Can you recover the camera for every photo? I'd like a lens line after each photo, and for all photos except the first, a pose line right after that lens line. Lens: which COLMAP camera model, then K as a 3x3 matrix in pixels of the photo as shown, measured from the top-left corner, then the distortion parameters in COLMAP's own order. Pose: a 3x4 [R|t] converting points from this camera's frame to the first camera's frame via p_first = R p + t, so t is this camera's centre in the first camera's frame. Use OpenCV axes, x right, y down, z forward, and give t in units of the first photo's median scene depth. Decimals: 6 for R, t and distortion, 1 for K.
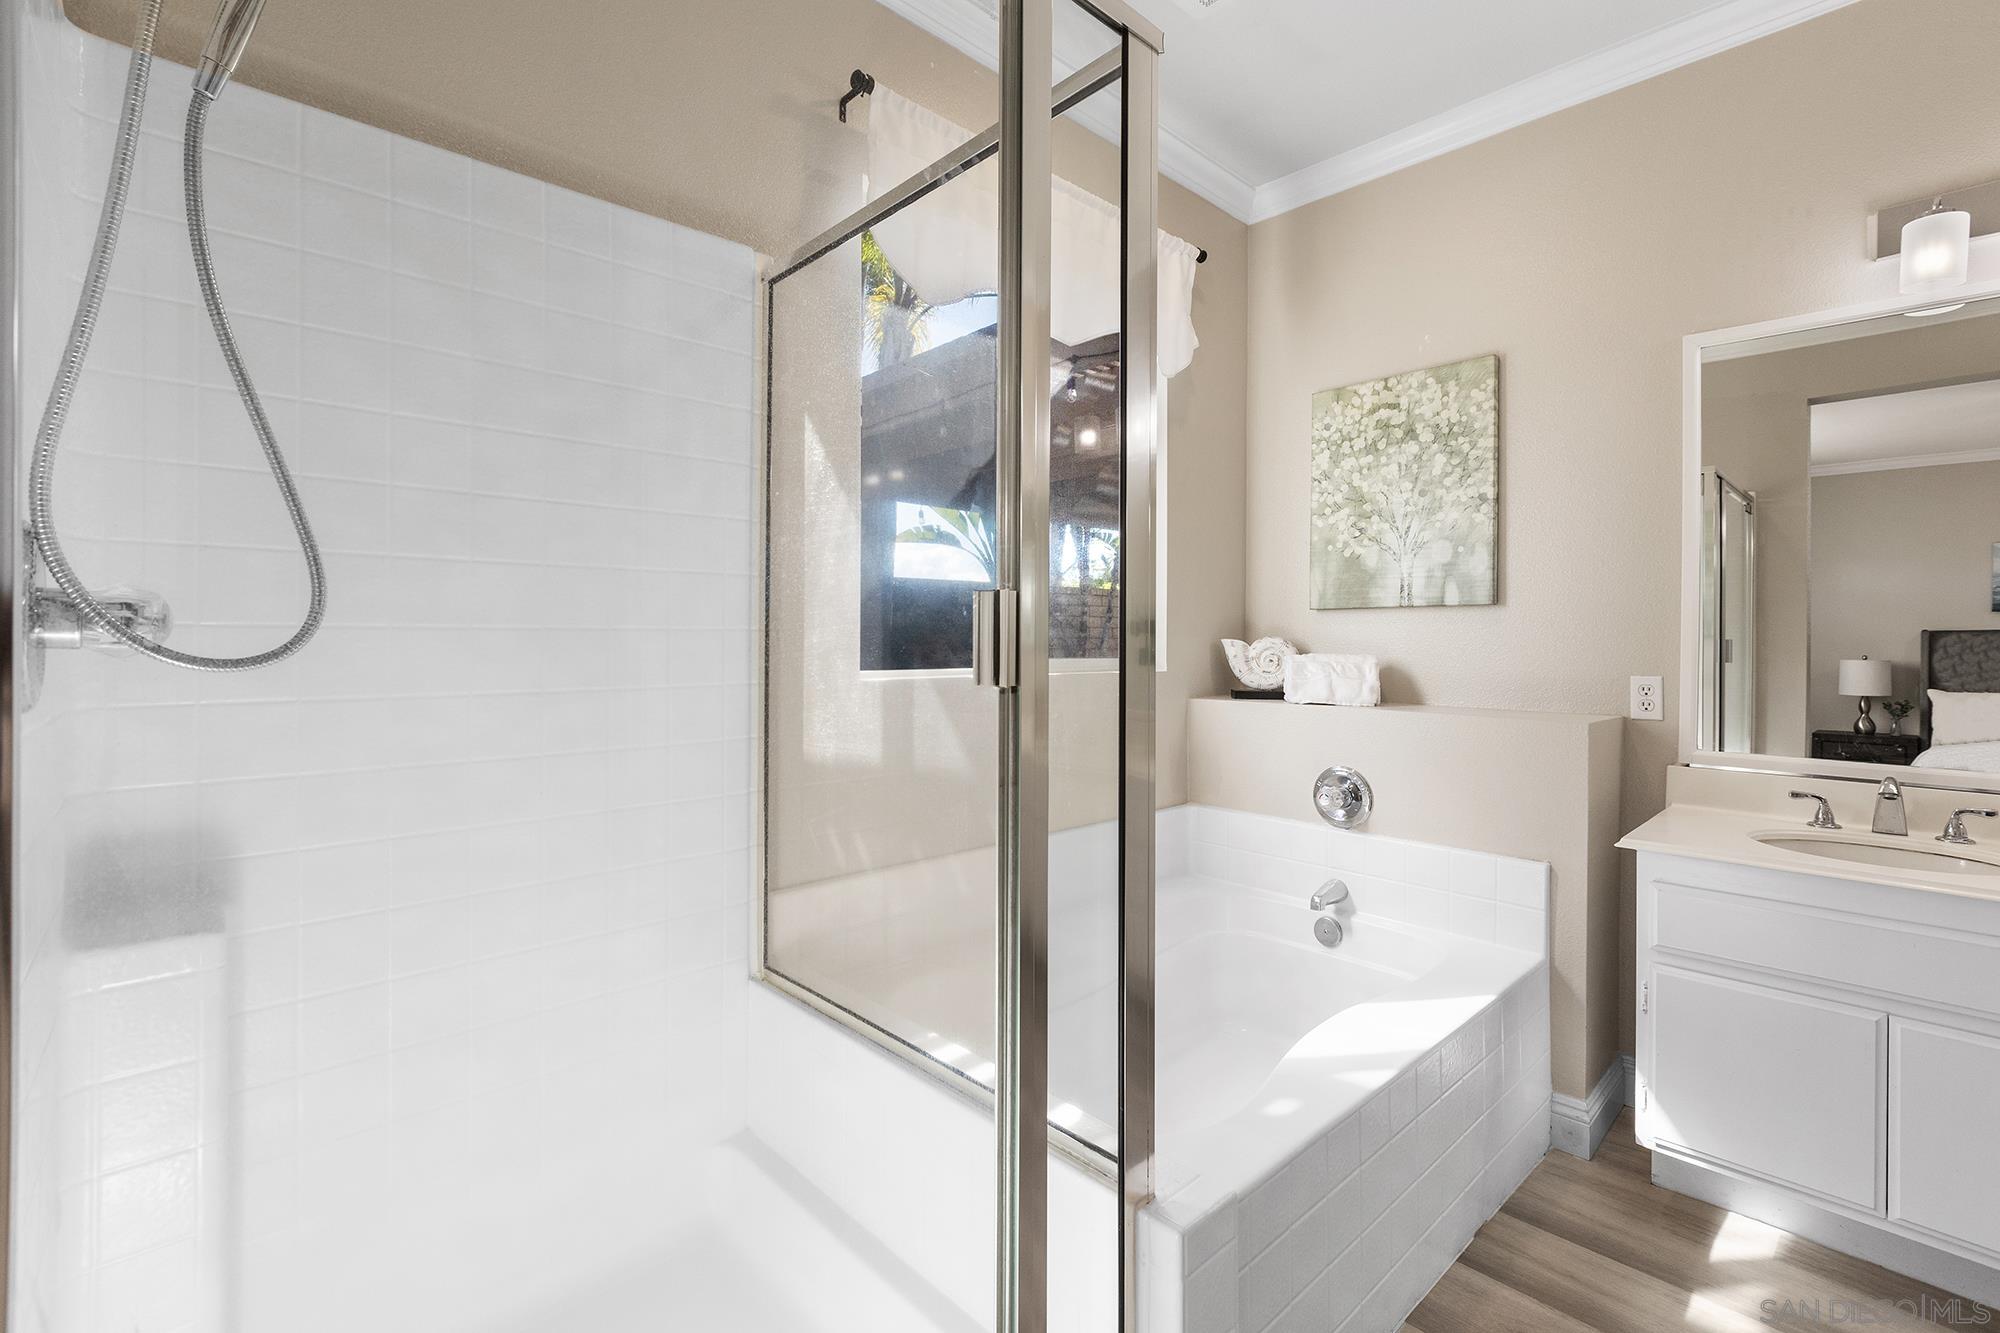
lens RADIAL K [[913.7, 0, 1003.8], [0, 913.7, 662.2], [0, 0, 1]] dist [0.010001, -0.000119]
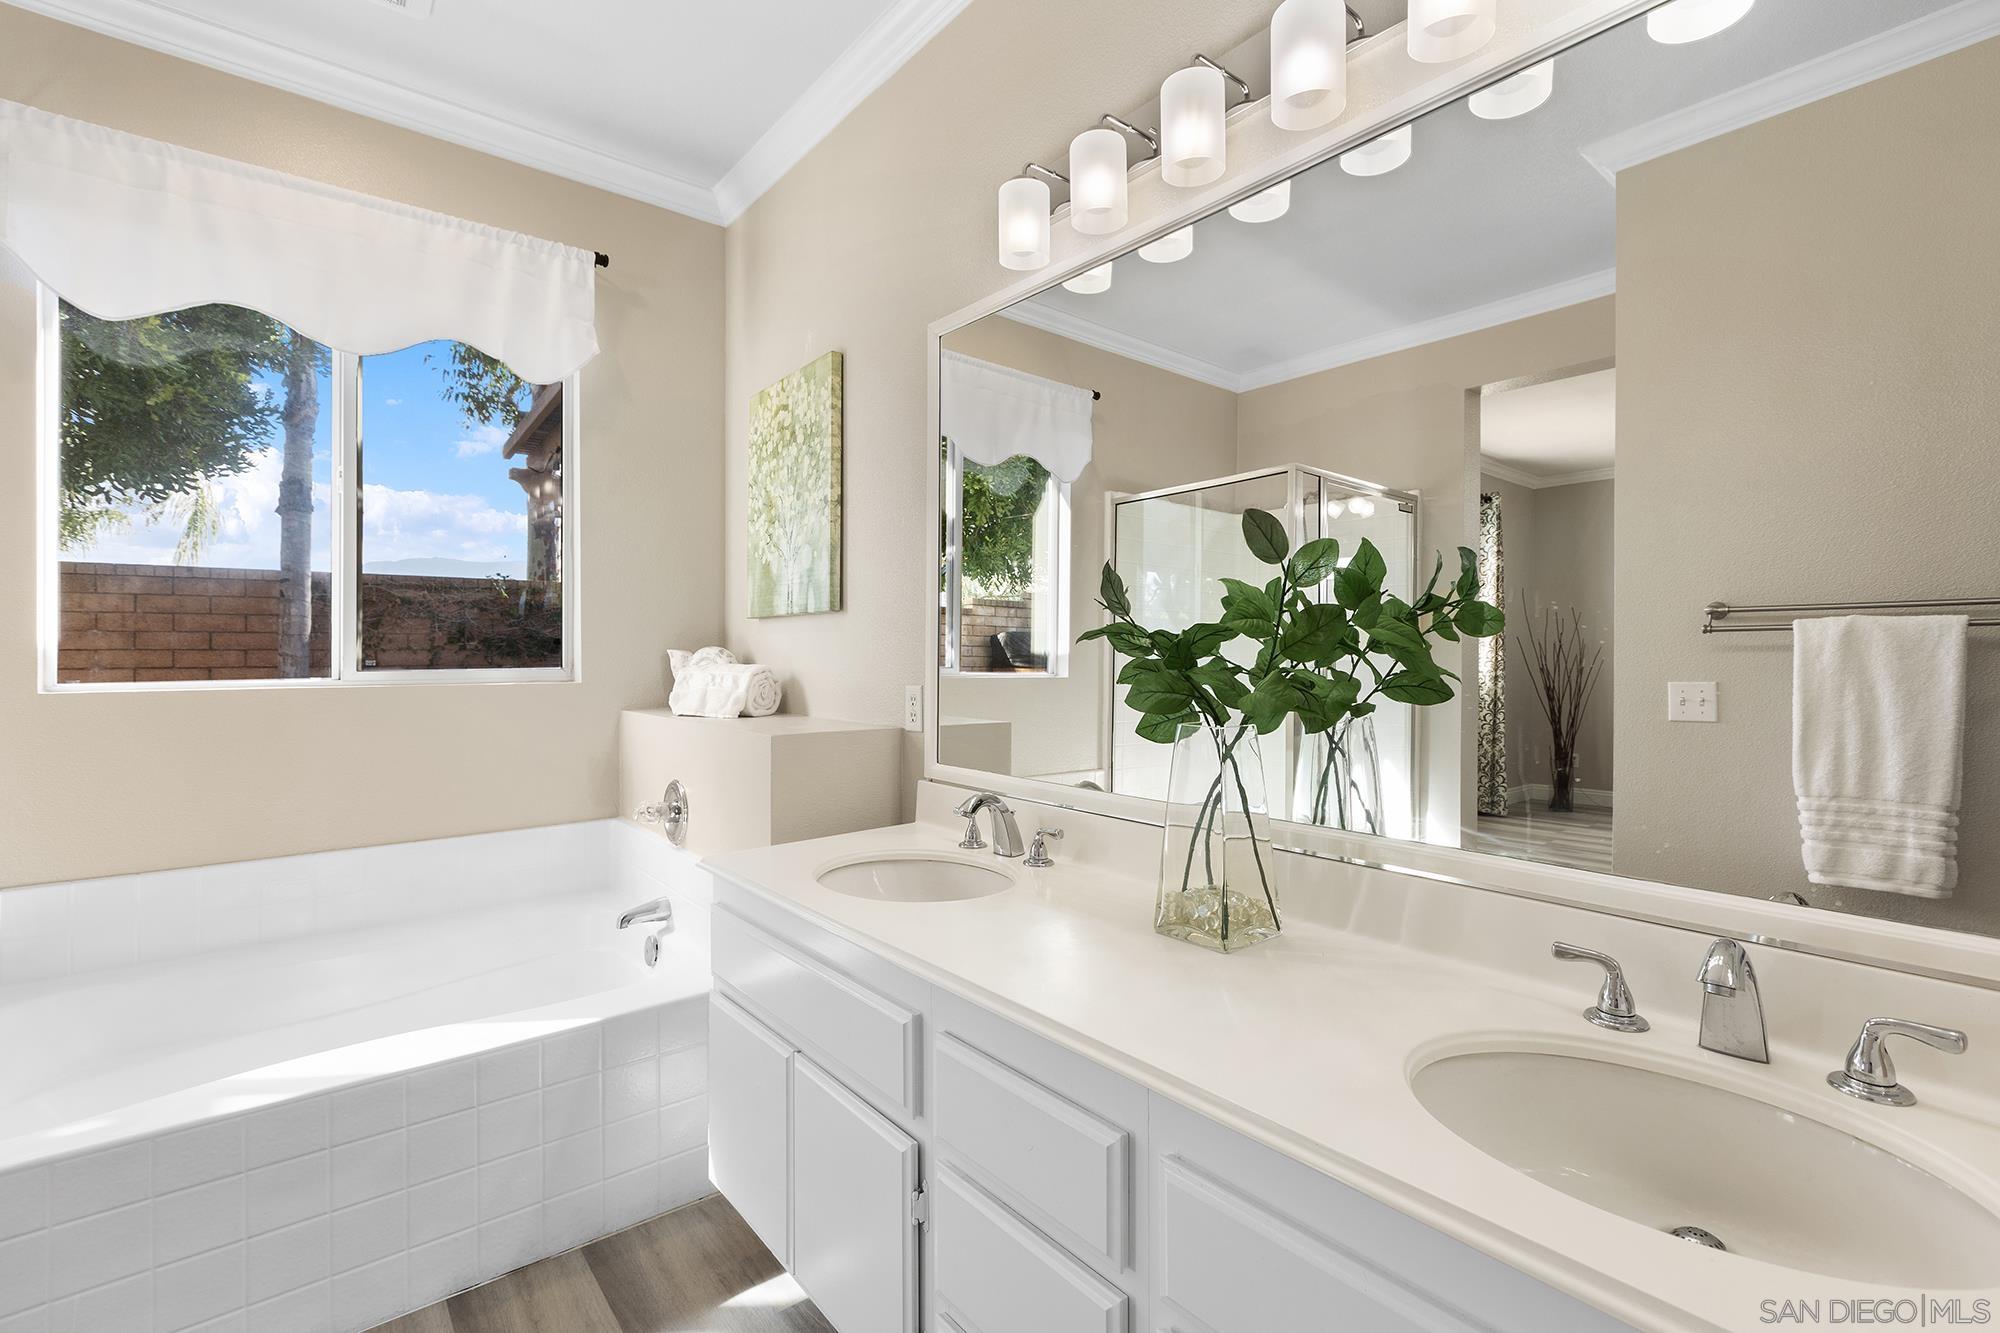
lens RADIAL K [[913.7, 0, 997.0], [0, 913.7, 665.0], [0, 0, 1]] dist [0.010001, -0.000119]
pose [[0.996073, -0.003569, -0.088466, 0.743203], [0.002467, 0.999918, -0.012568, 0.005230], [0.088504, 0.012301, 0.996000, 0.060872]]
